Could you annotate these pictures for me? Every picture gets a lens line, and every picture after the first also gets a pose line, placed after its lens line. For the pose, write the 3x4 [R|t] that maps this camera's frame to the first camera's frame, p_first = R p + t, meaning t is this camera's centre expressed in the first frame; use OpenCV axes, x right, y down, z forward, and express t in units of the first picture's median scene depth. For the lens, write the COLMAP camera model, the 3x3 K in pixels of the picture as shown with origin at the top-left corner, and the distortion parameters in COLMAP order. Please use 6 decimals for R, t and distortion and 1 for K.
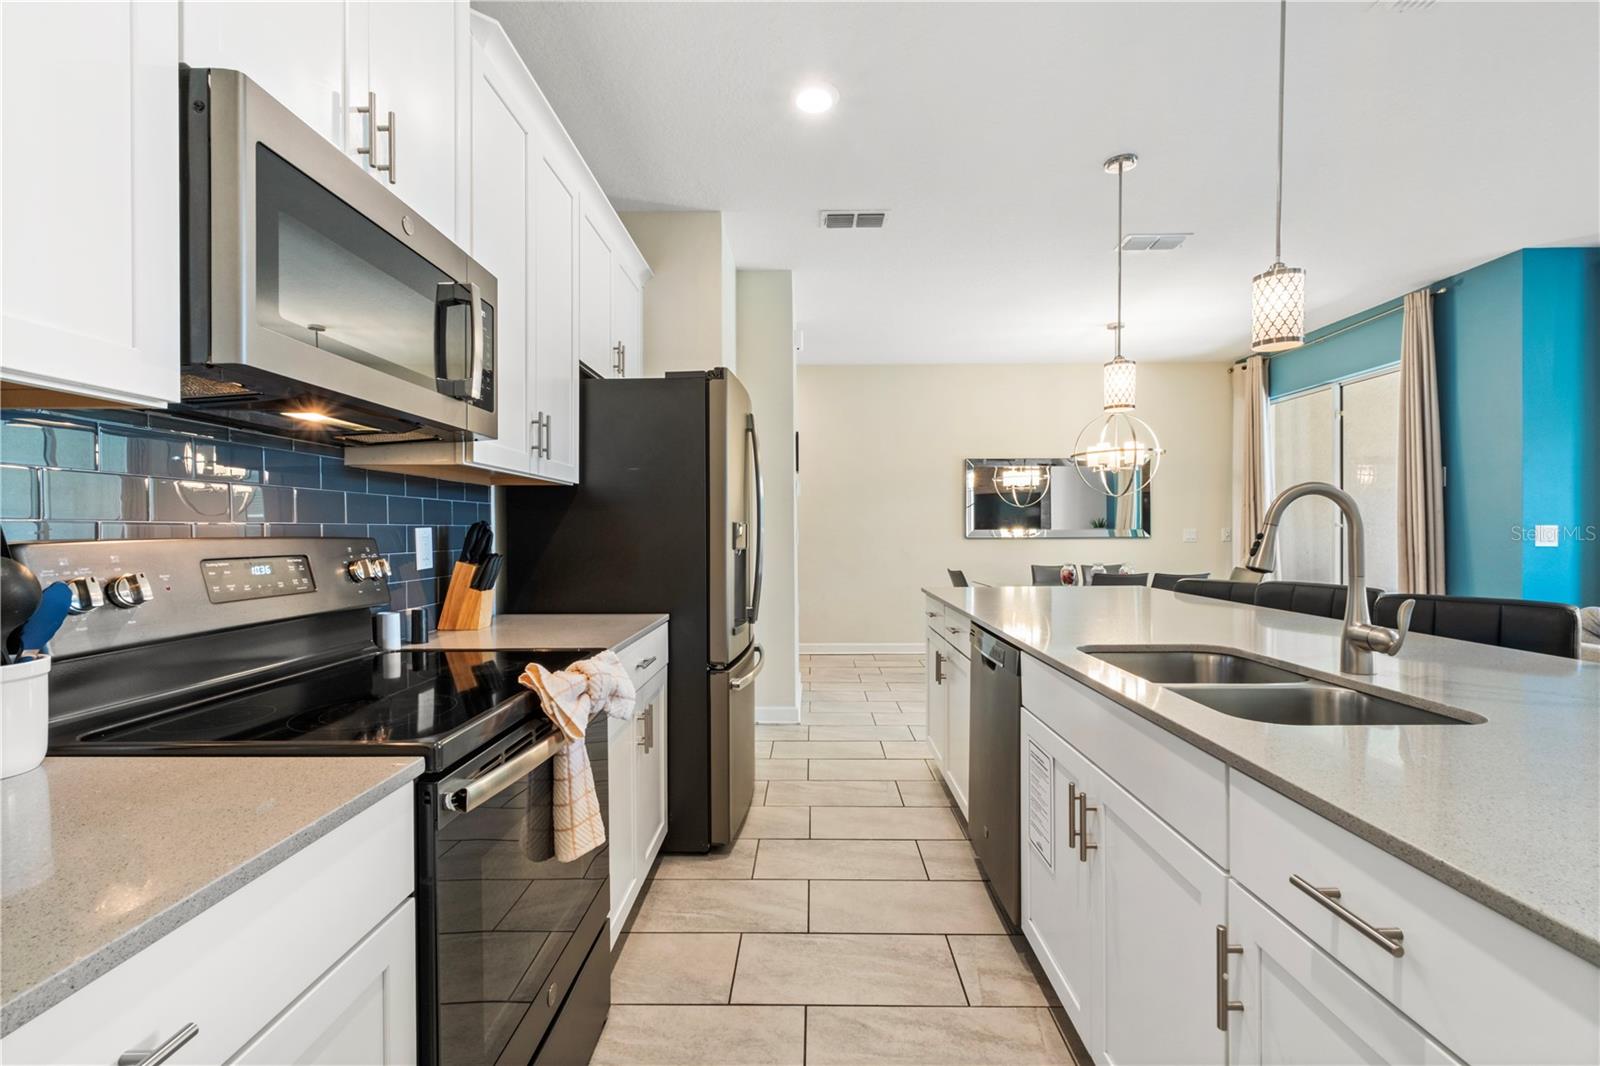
lens RADIAL K [[679.7, 0, 800.0], [0, 679.7, 533.0], [0, 0, 1]] dist [-0.003550, -0.000254]
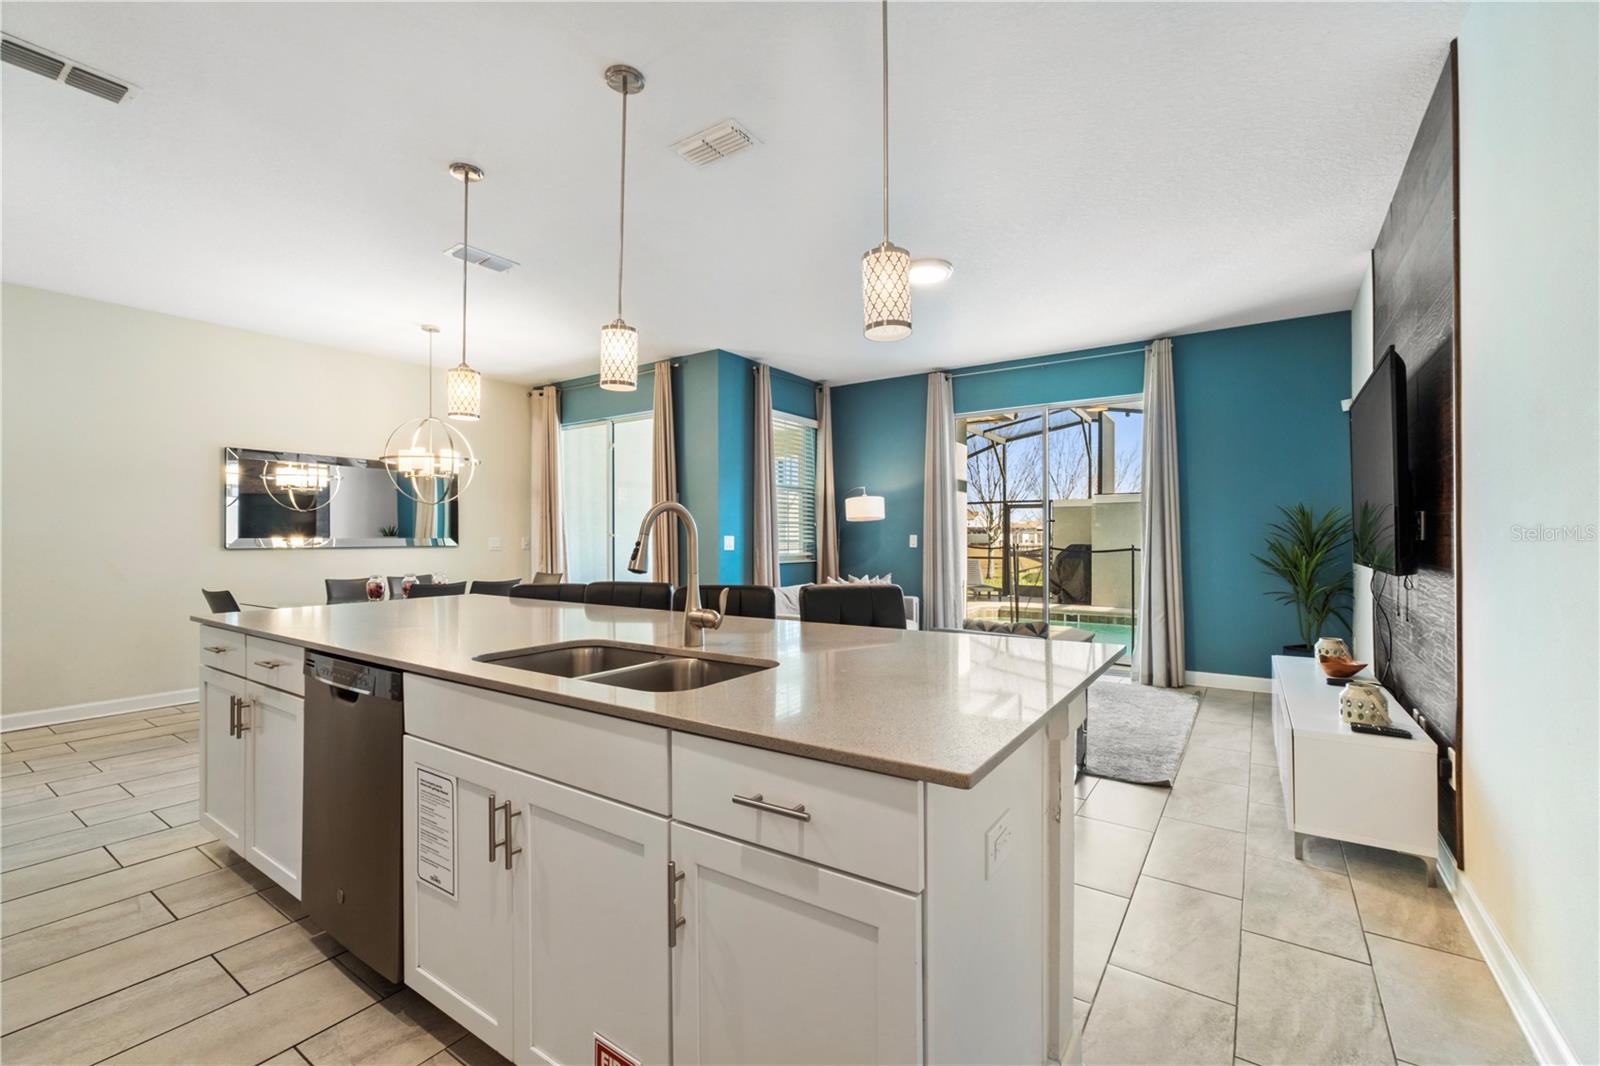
lens RADIAL K [[683.7, 0, 800.0], [0, 683.7, 533.0], [0, 0, 1]] dist [0.001543, 0.000358]
pose [[0.551372, 0.008607, 0.834215, -0.094039], [0.002366, 0.999927, -0.011880, 0.000278], [-0.834256, 0.008524, 0.551311, 0.039159]]
